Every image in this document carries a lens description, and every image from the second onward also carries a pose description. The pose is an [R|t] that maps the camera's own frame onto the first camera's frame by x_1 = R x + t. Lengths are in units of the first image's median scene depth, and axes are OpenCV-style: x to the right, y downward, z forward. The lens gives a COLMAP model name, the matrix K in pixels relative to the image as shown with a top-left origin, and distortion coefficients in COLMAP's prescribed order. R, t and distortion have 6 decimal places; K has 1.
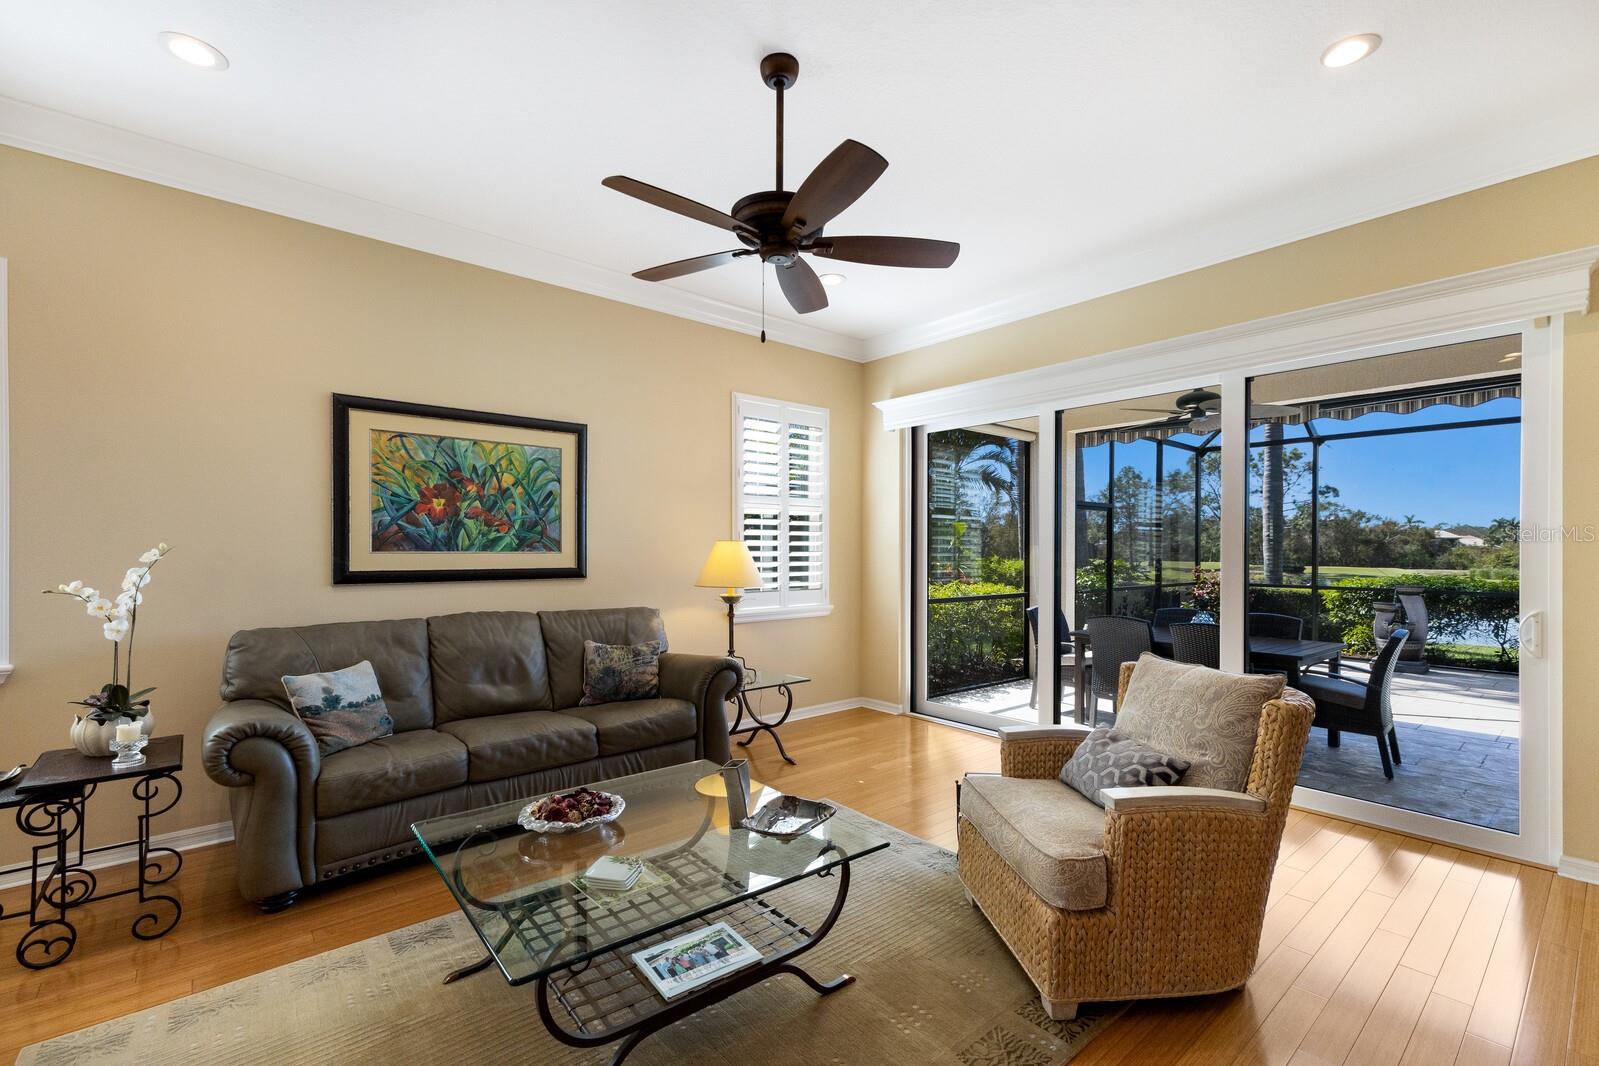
lens RADIAL K [[695.5, 0, 803.5], [0, 695.5, 549.9], [0, 0, 1]] dist [0.010650, -0.000135]
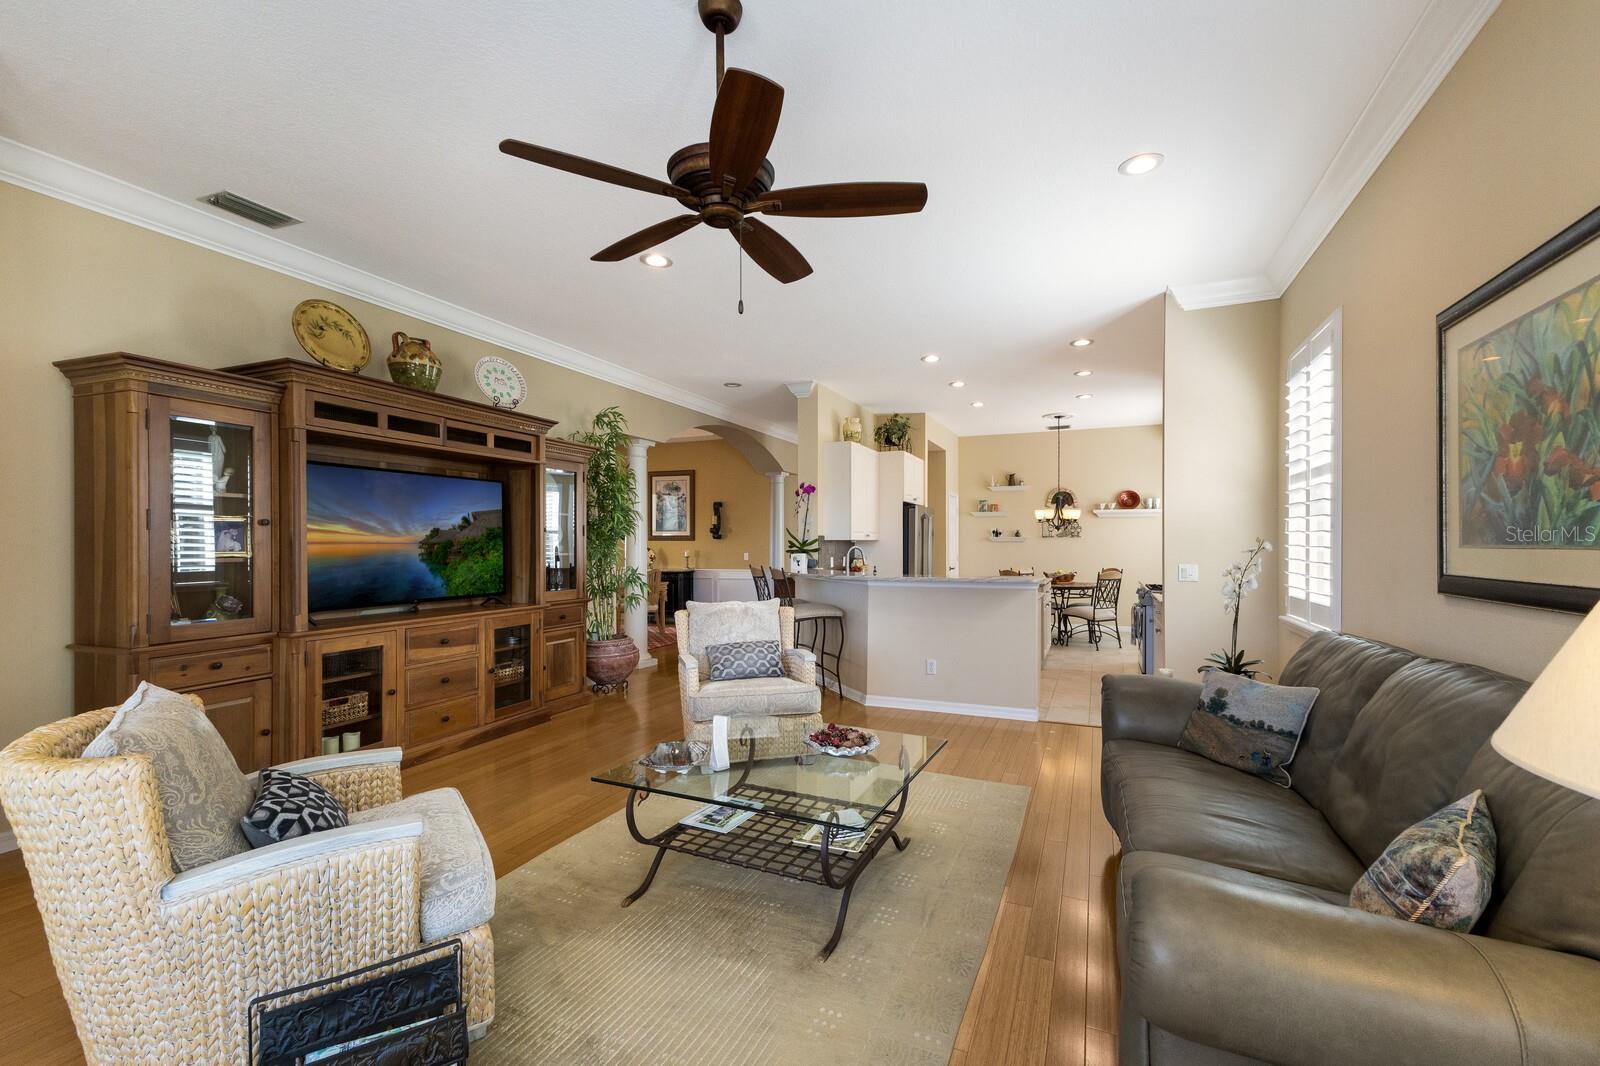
lens RADIAL K [[683.8, 0, 802.5], [0, 683.8, 543.1], [0, 0, 1]] dist [0.001135, -0.000190]
pose [[-0.897176, -0.000337, -0.441672, 0.174466], [-0.000394, 1.000000, 0.000039, 0.001116], [0.441672, 0.000209, -0.897176, 1.227766]]
